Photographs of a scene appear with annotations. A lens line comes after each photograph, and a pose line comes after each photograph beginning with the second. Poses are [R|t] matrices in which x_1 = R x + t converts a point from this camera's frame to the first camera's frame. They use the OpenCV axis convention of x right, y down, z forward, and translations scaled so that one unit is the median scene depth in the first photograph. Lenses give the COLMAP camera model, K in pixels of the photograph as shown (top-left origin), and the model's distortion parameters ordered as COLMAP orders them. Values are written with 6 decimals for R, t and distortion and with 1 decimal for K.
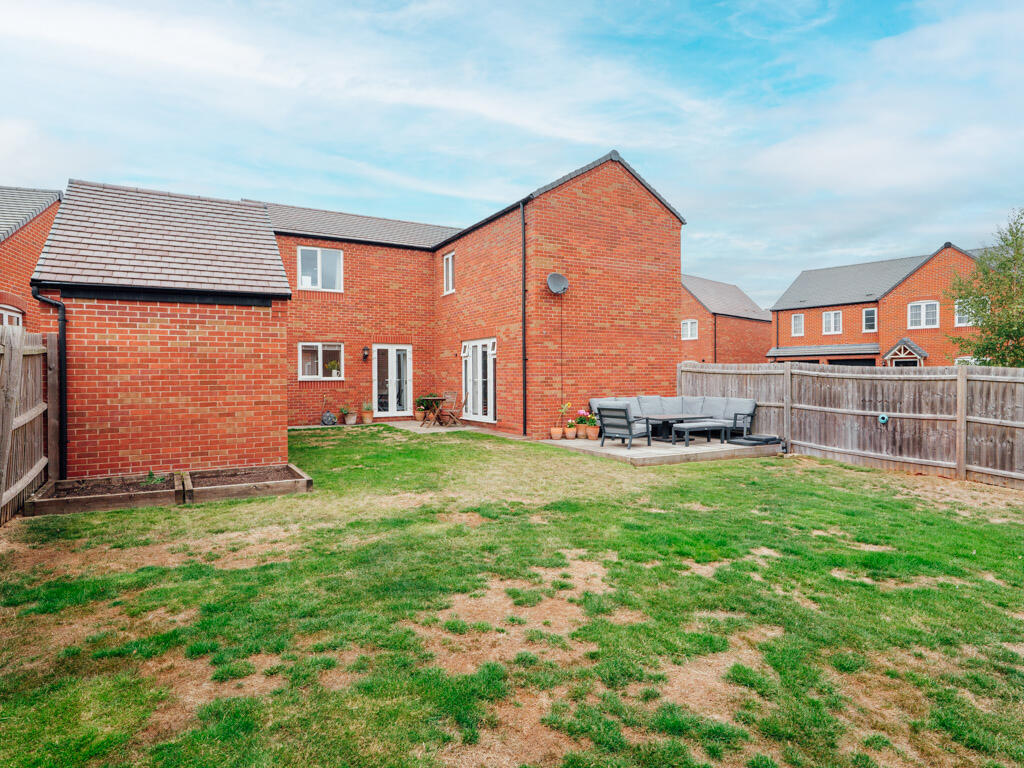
lens RADIAL K [[559.8, 0, 514.5], [0, 559.8, 378.2], [0, 0, 1]] dist [0.002696, 0.000199]
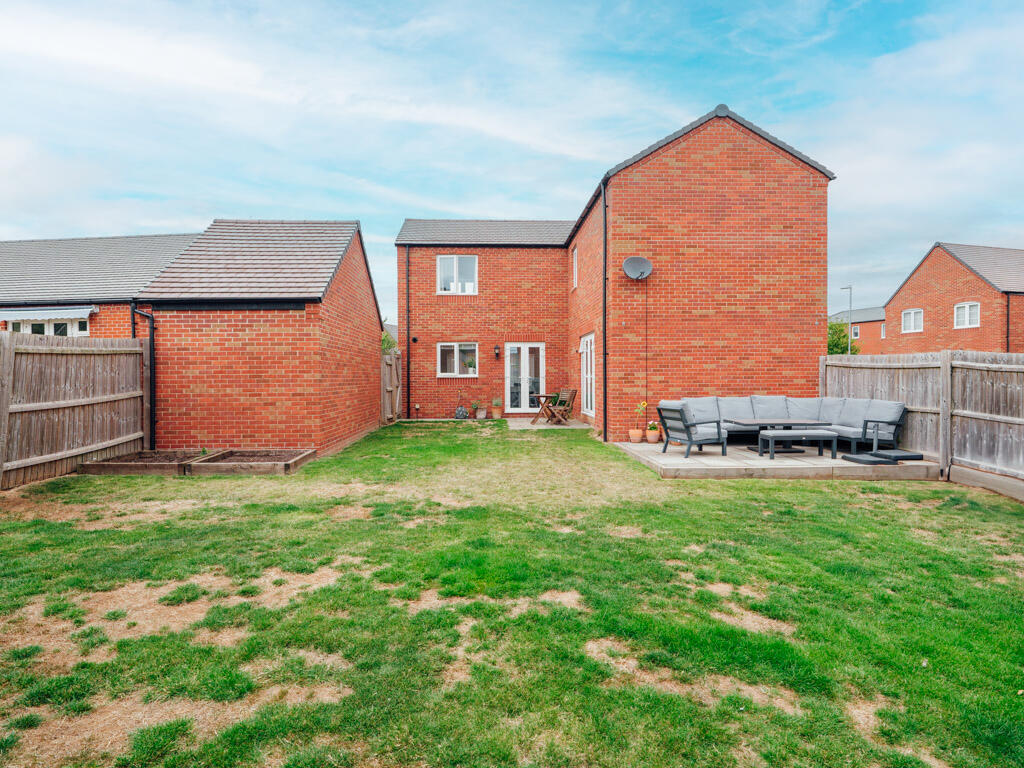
lens RADIAL K [[546.7, 0, 512.0], [0, 546.7, 384.0], [0, 0, 1]] dist [0.001157, -0.000954]
pose [[0.897762, 0.005885, -0.440442, 0.427720], [-0.001264, 0.999941, 0.010784, 0.010084], [0.440479, -0.009124, 0.897717, 0.191844]]
